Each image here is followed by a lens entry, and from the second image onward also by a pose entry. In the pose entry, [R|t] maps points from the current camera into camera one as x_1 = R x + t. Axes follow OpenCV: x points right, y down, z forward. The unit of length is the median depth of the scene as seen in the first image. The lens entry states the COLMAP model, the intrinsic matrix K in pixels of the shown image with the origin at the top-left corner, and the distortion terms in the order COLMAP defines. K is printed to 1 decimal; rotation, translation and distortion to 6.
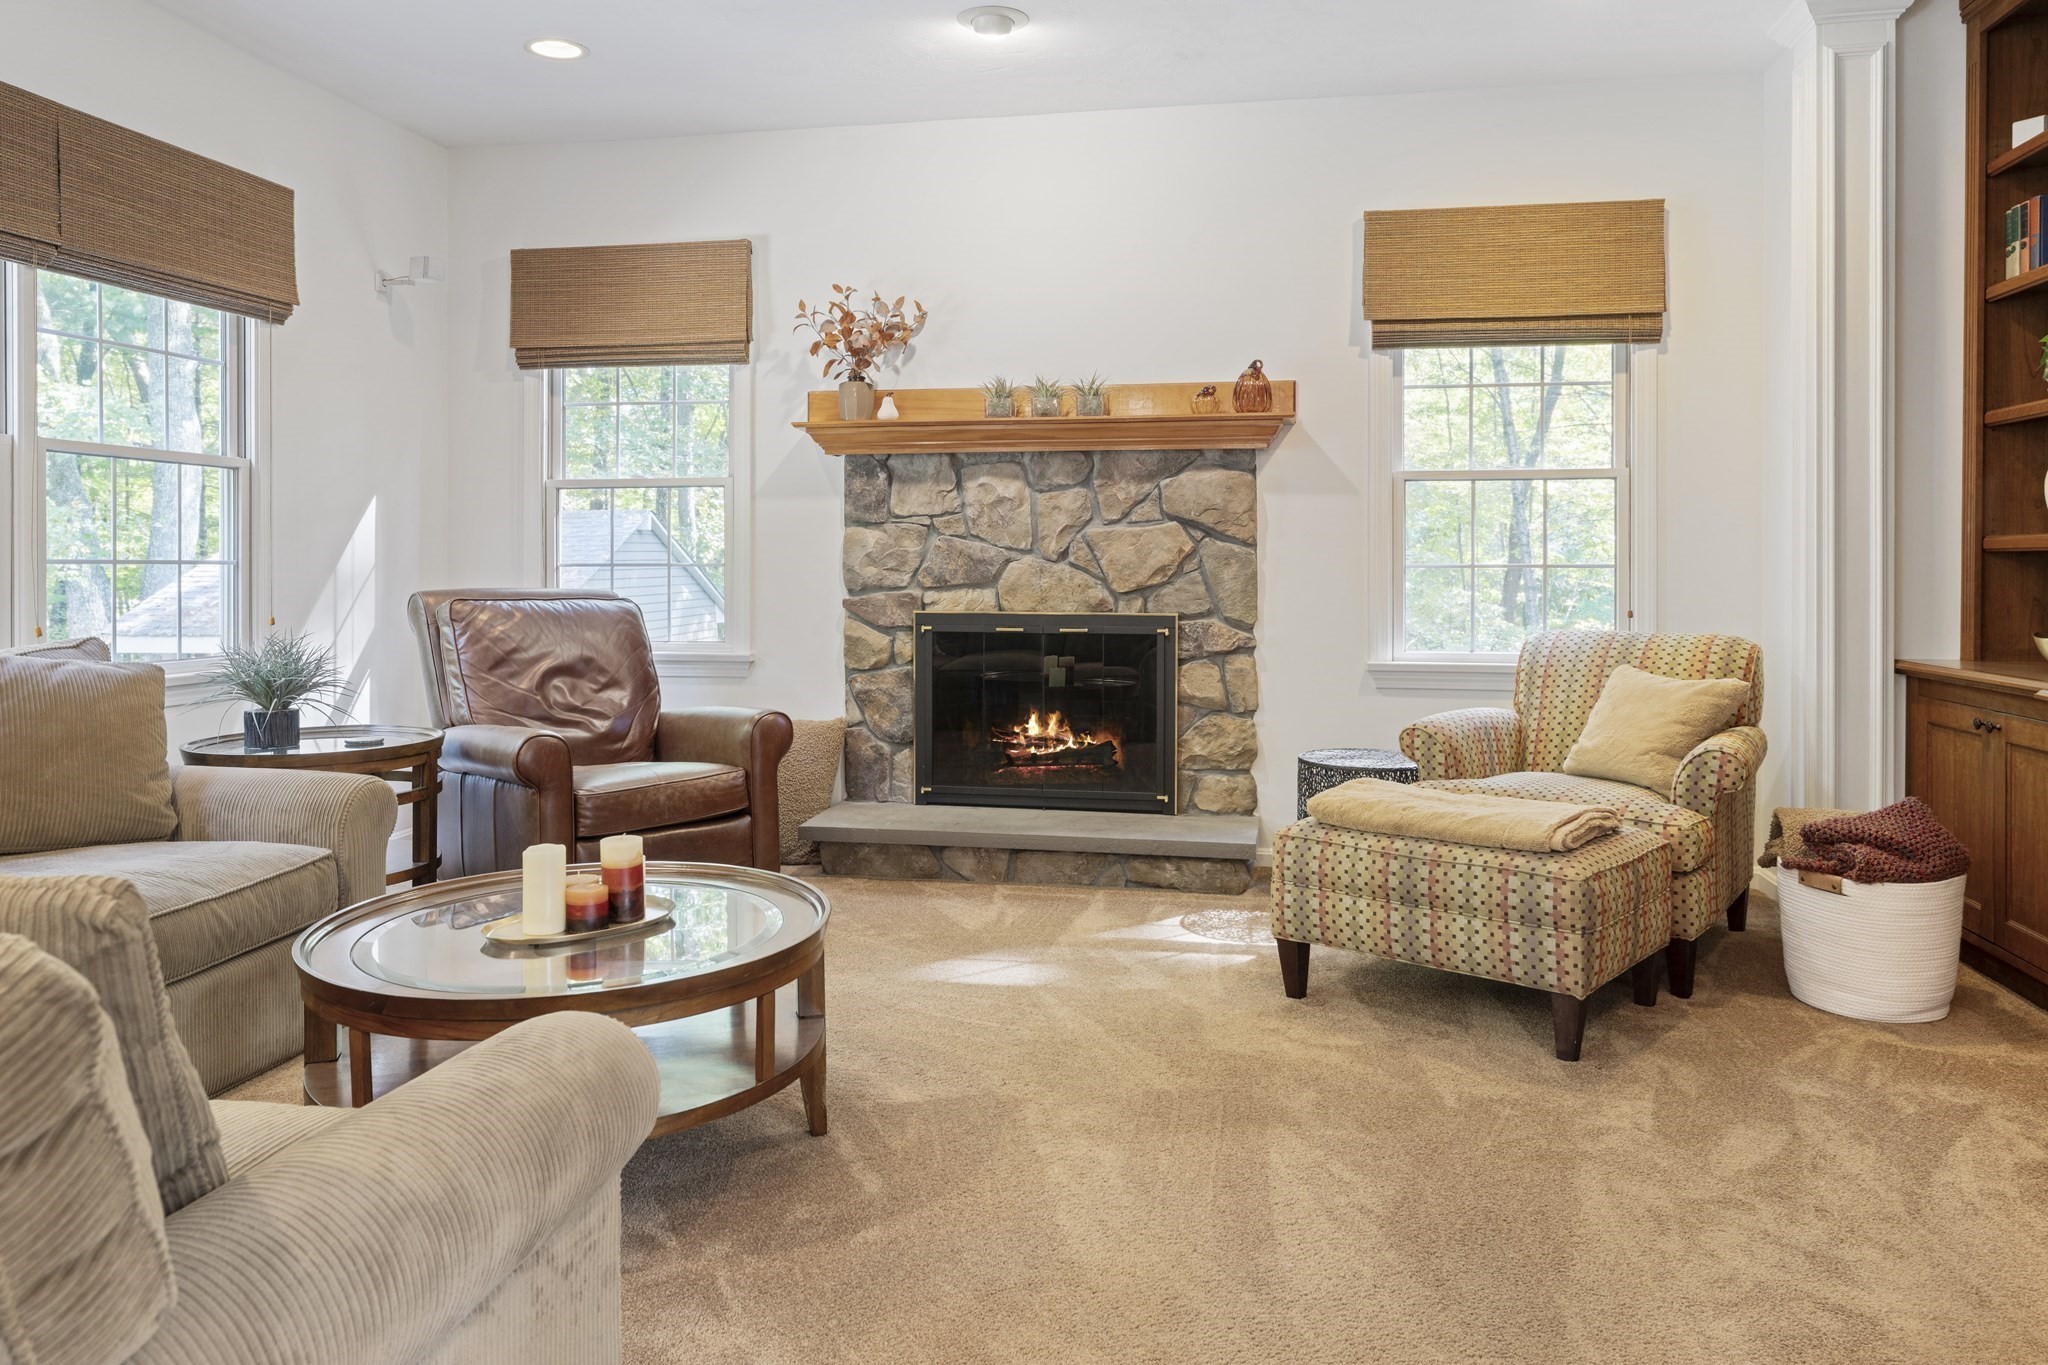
lens RADIAL K [[1388.8, 0, 1020.3], [0, 1388.8, 570.5], [0, 0, 1]] dist [-0.001375, 0.003860]
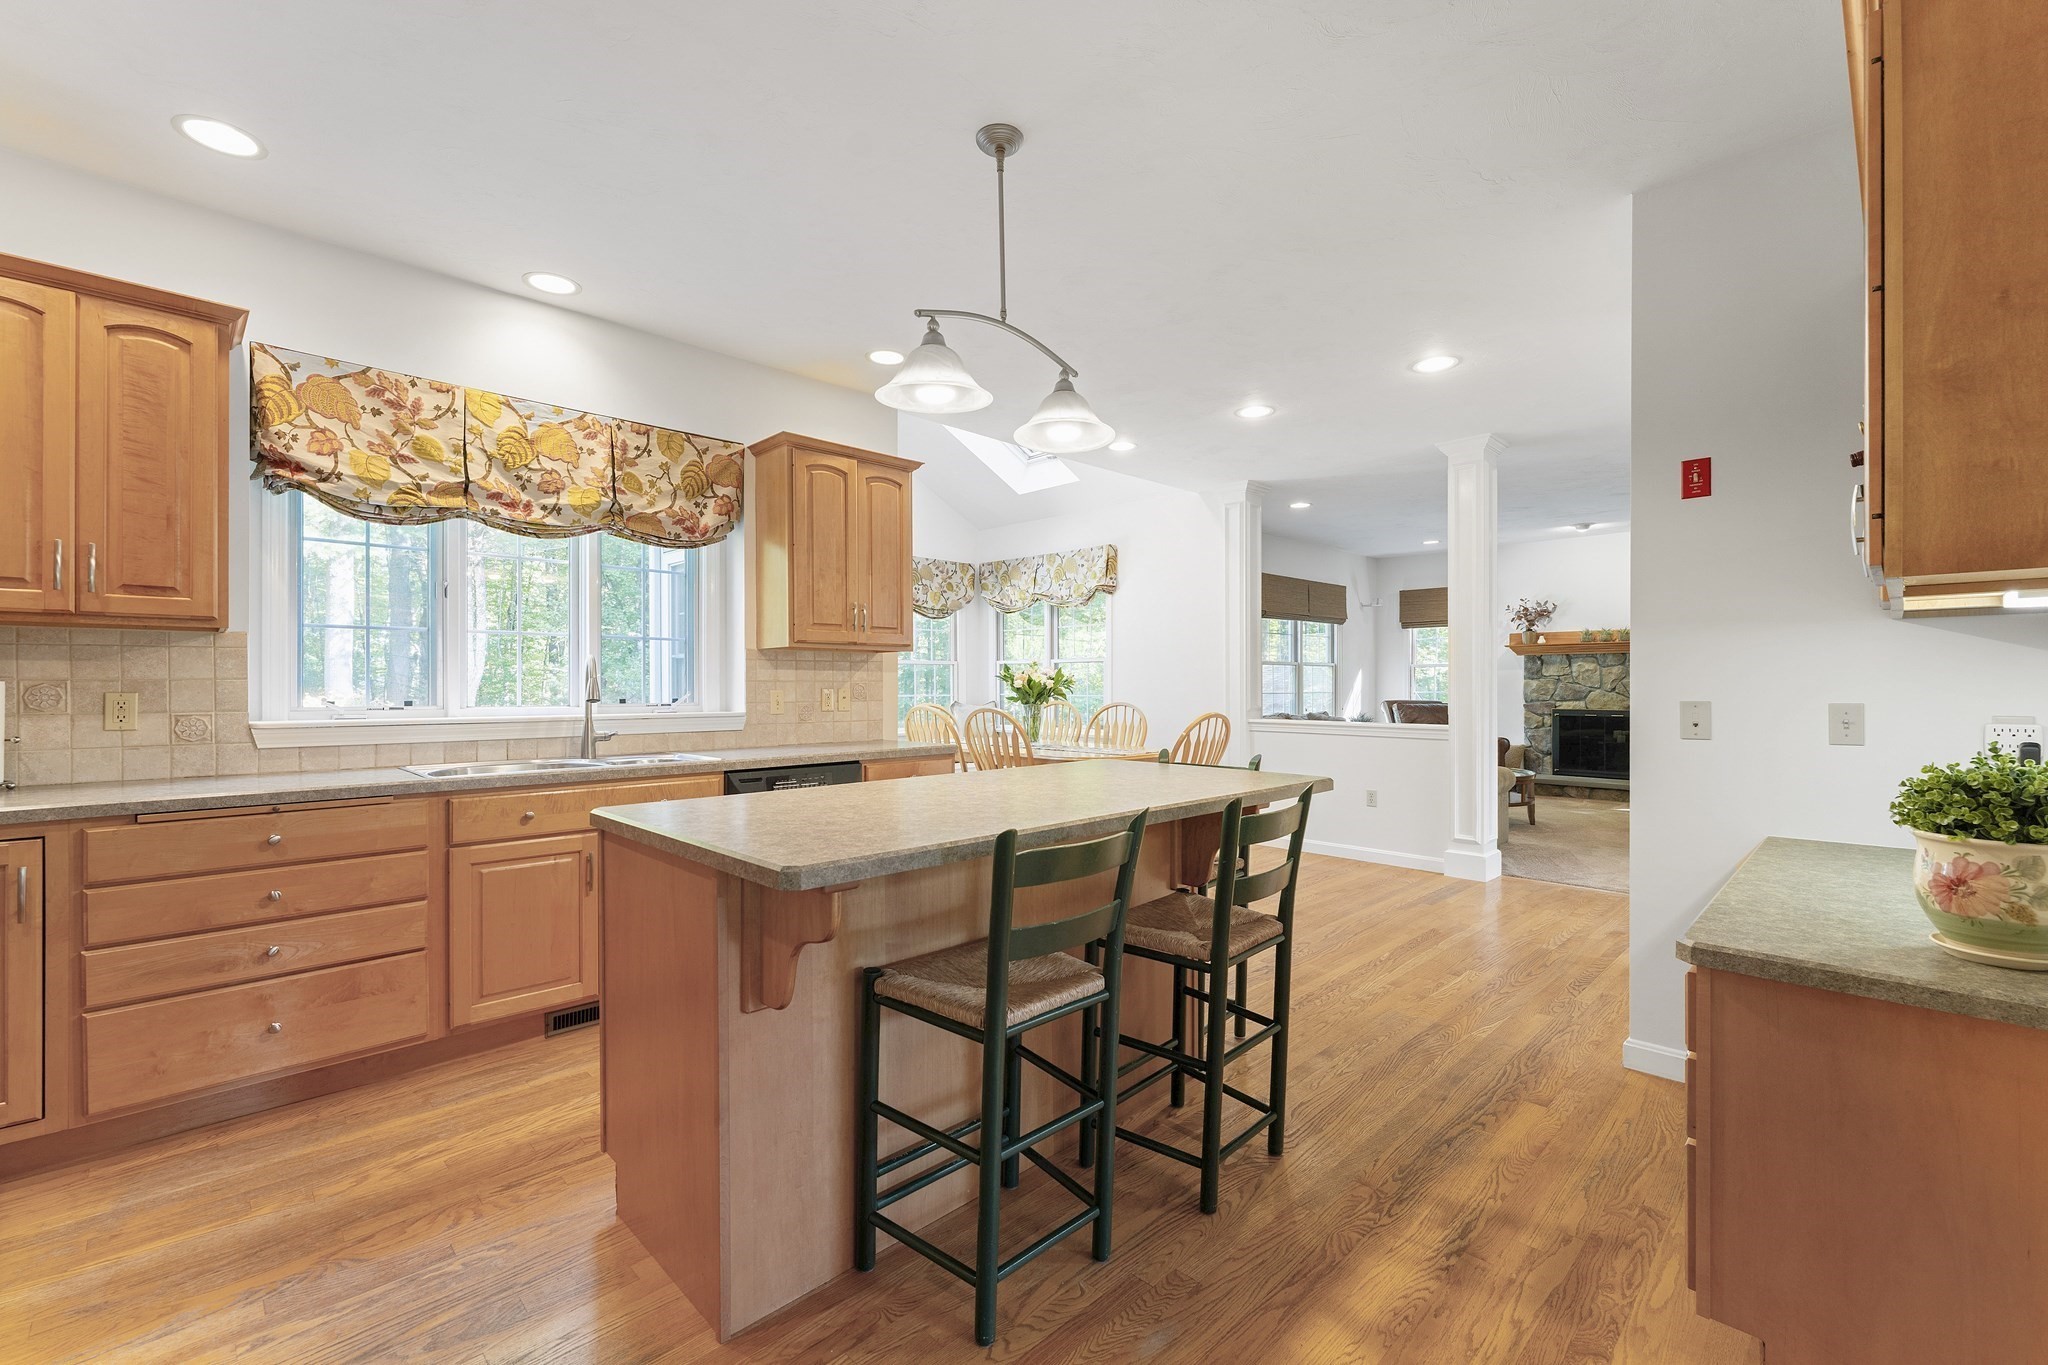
lens RADIAL K [[863.0, 0, 1027.3], [0, 863.0, 688.6], [0, 0, 1]] dist [-0.001111, -0.000105]
pose [[0.819906, -0.001647, -0.572496, 0.063977], [0.000388, 0.999997, -0.002321, -0.009849], [0.572499, 0.001681, 0.819904, -1.245563]]
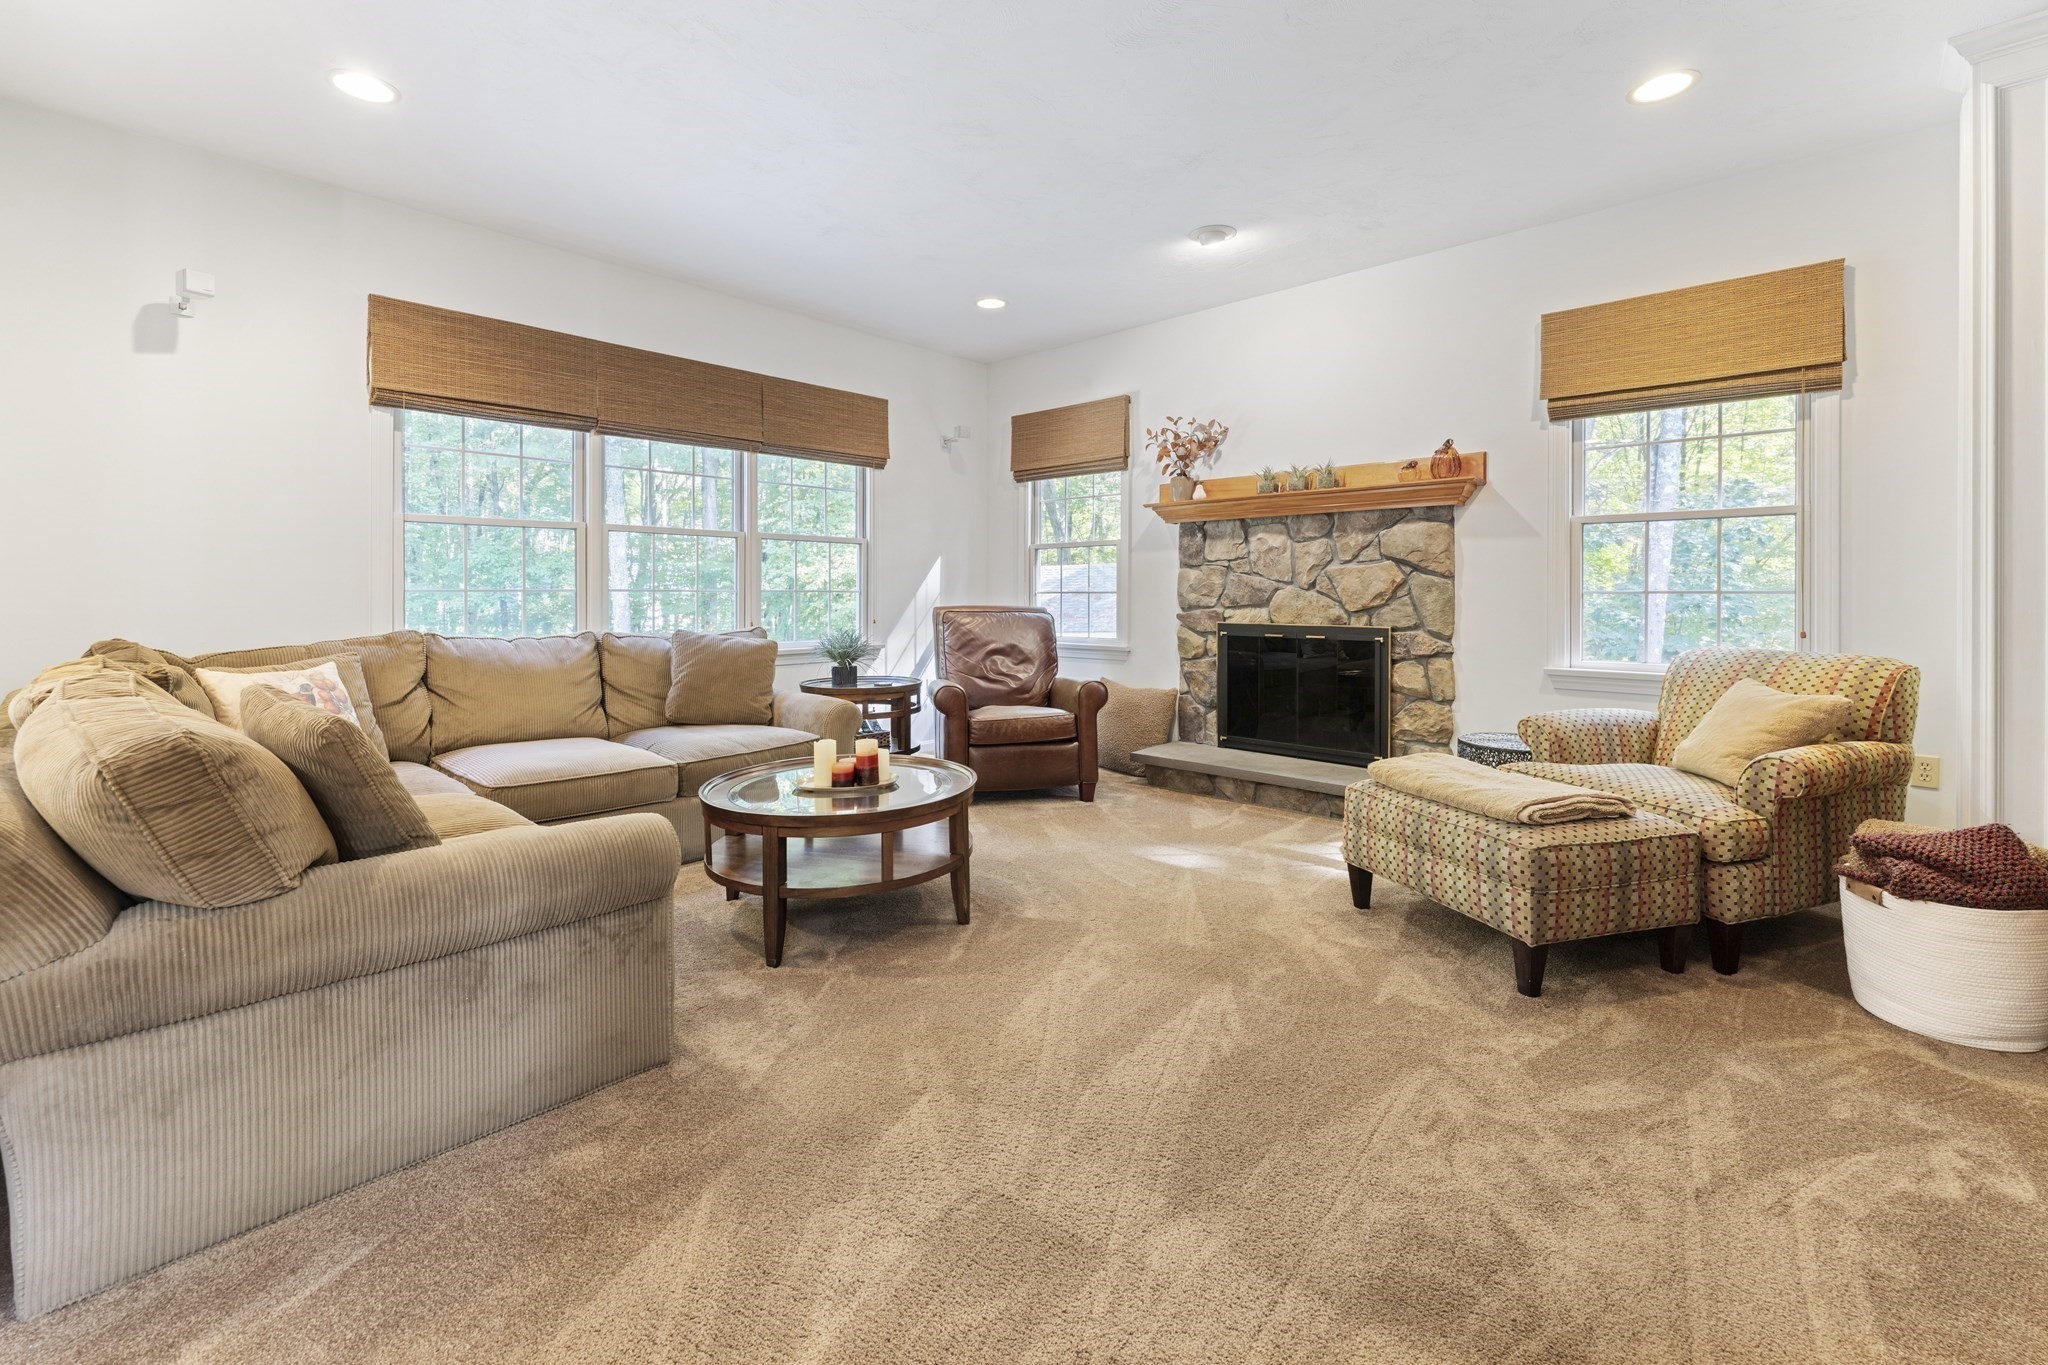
lens RADIAL K [[861.3, 0, 1020.9], [0, 861.3, 594.6], [0, 0, 1]] dist [-0.000233, -0.000445]
pose [[0.847980, -0.000452, -0.530028, 0.273857], [-0.000823, 0.999997, -0.002170, 0.001055], [0.530027, 0.002276, 0.847978, 0.077581]]
